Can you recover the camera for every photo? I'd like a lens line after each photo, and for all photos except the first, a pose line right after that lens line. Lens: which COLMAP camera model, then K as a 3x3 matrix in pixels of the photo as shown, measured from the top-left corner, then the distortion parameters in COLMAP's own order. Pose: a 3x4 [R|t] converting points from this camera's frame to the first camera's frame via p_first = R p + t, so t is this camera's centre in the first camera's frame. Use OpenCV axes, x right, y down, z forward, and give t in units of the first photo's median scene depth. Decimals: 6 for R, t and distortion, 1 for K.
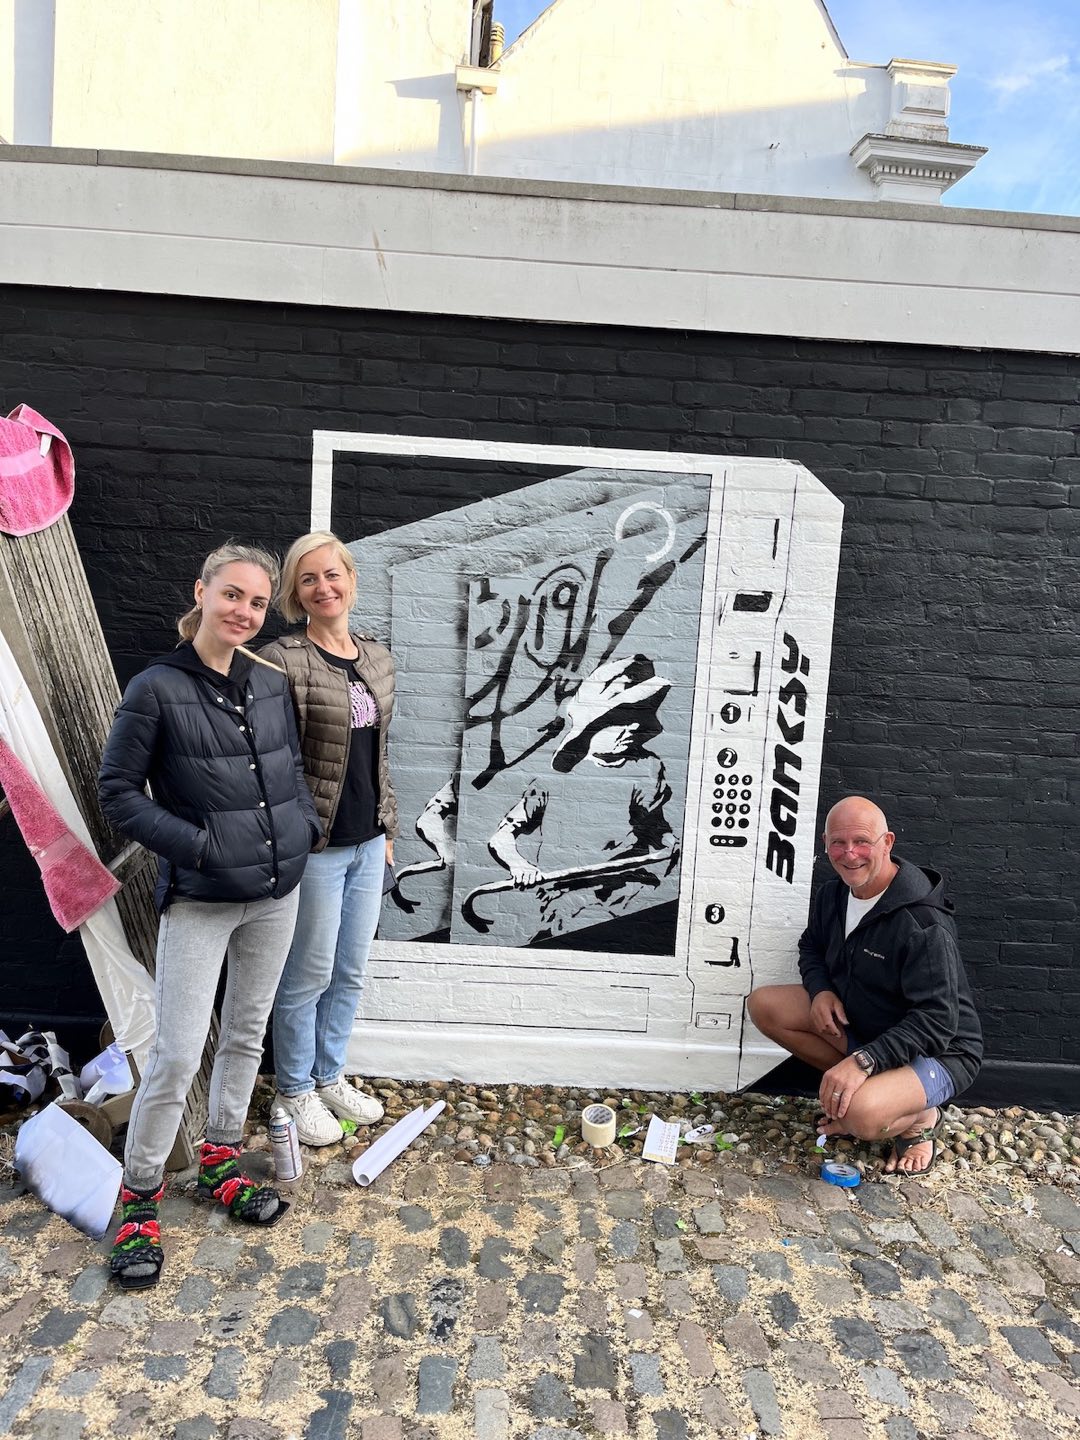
lens RADIAL K [[1081.2, 0, 528.3], [0, 1081.2, 725.8], [0, 0, 1]] dist [0.075680, -0.115136]
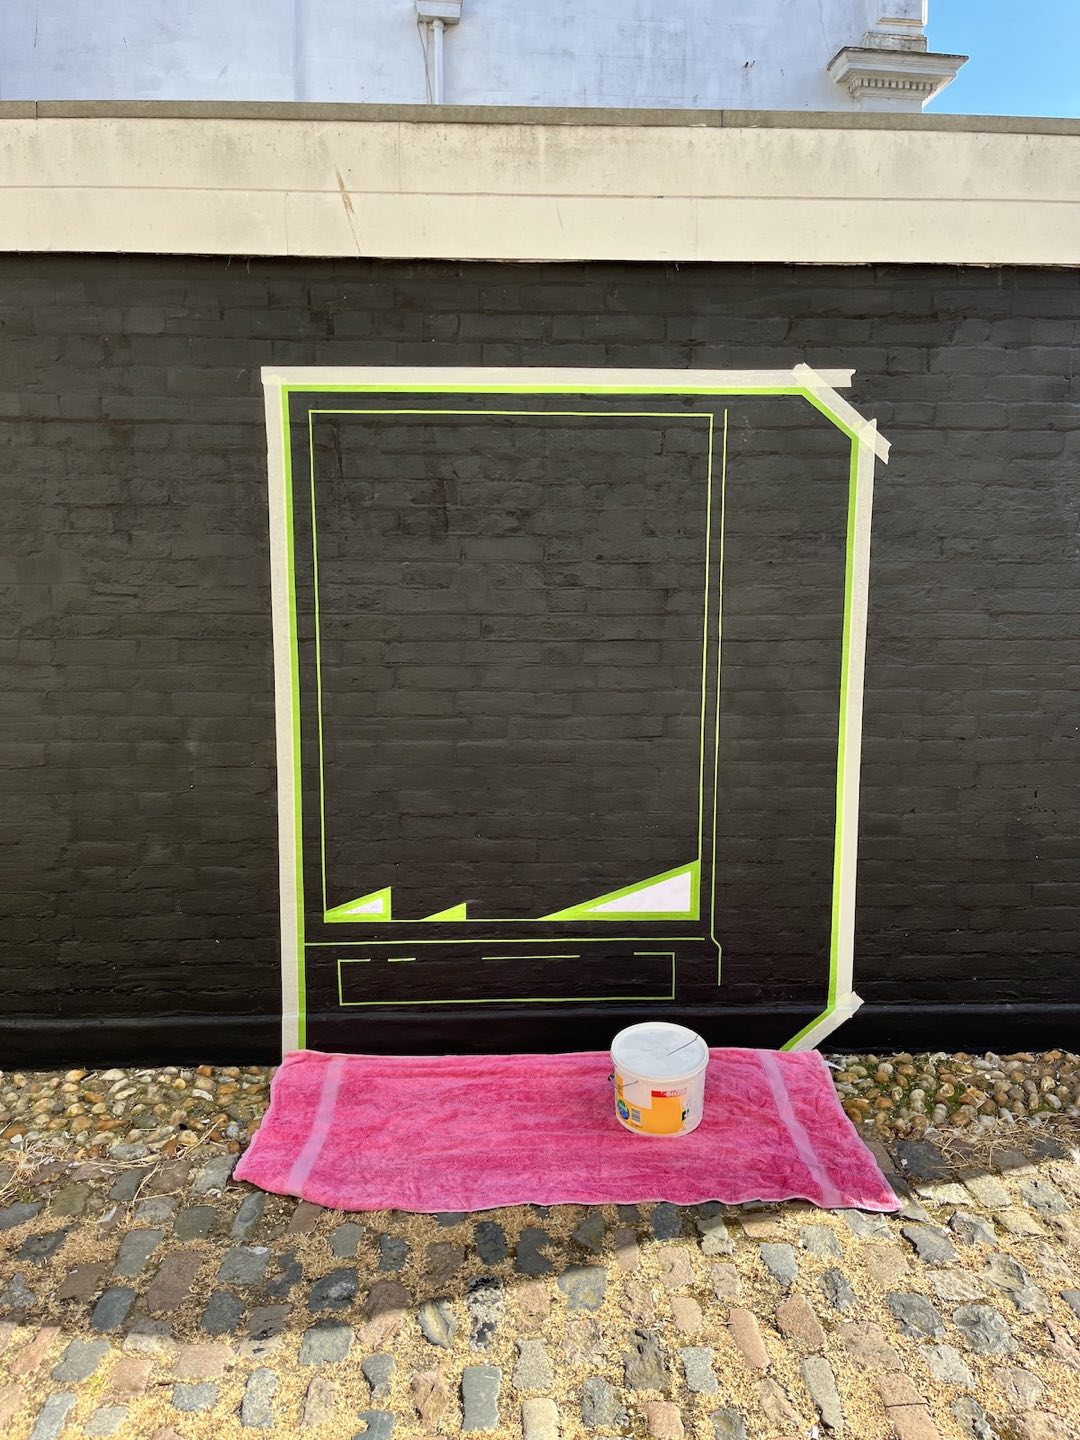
lens RADIAL K [[1081.2, 0, 544.9], [0, 1081.2, 718.0], [0, 0, 1]] dist [0.076020, -0.106405]
pose [[0.998194, -0.058768, 0.012487, -0.003486], [0.058214, 0.997467, 0.040878, -0.014794], [-0.014858, -0.040078, 0.999086, 0.043750]]
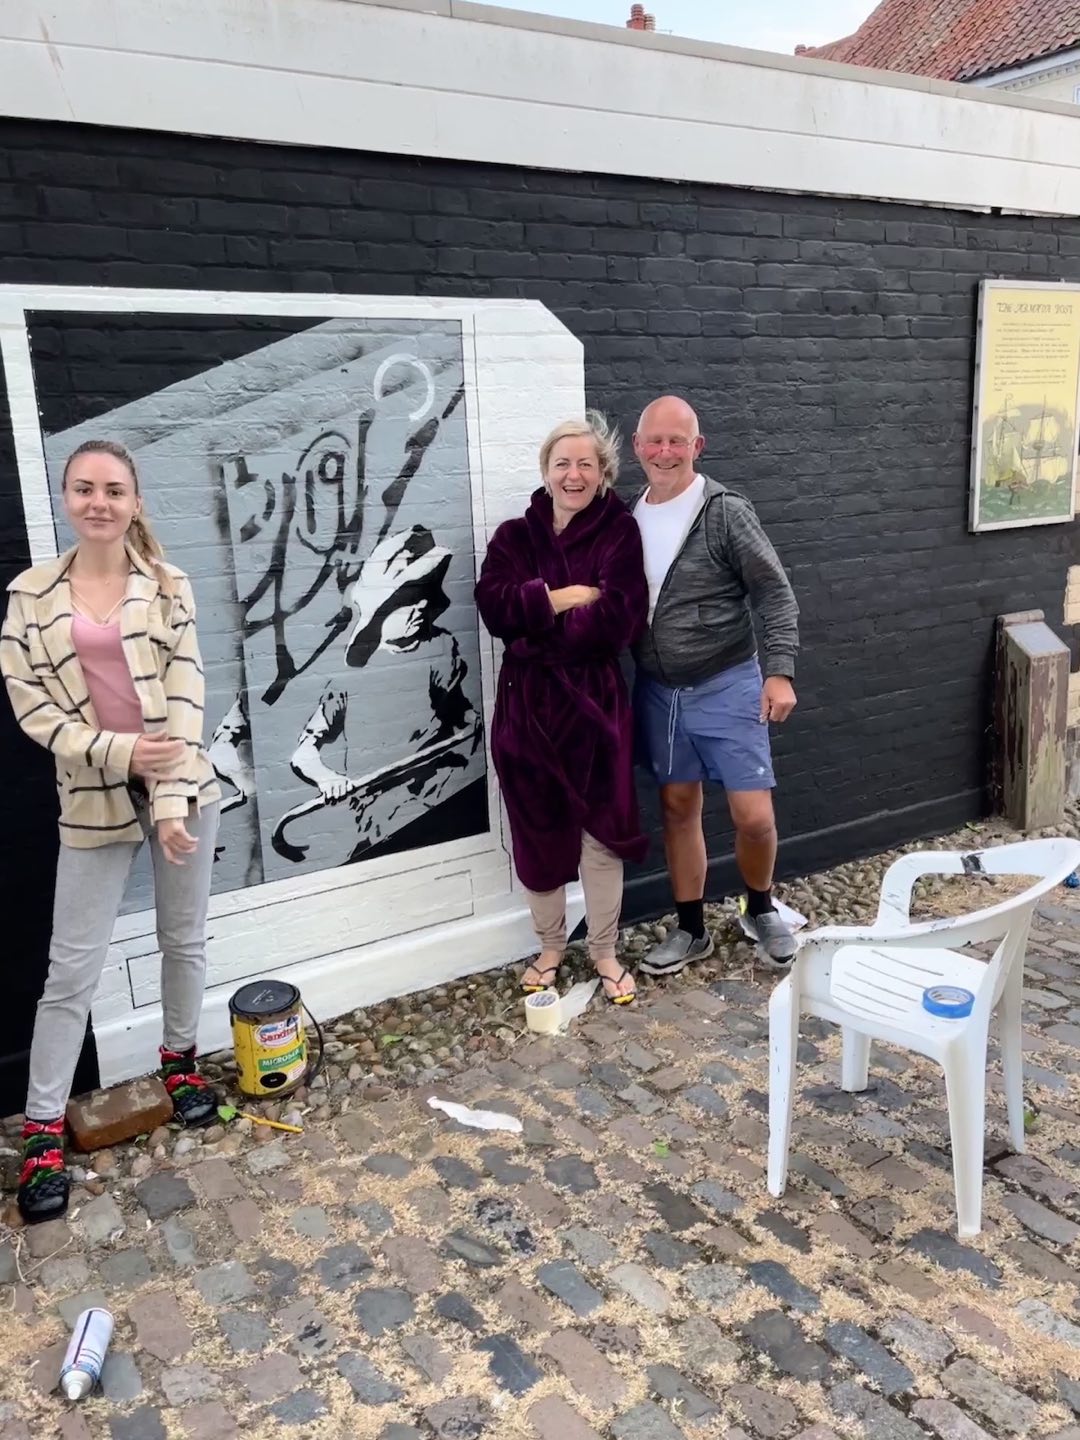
lens RADIAL K [[1191.7, 0, 540.0], [0, 1191.7, 720.0], [0, 0, 1]] dist [0.056056, -0.081406]
pose [[0.853627, -0.207710, 0.477680, -0.326966], [0.150998, 0.976352, 0.154711, -0.045381], [-0.498519, -0.059937, 0.864804, 0.064570]]
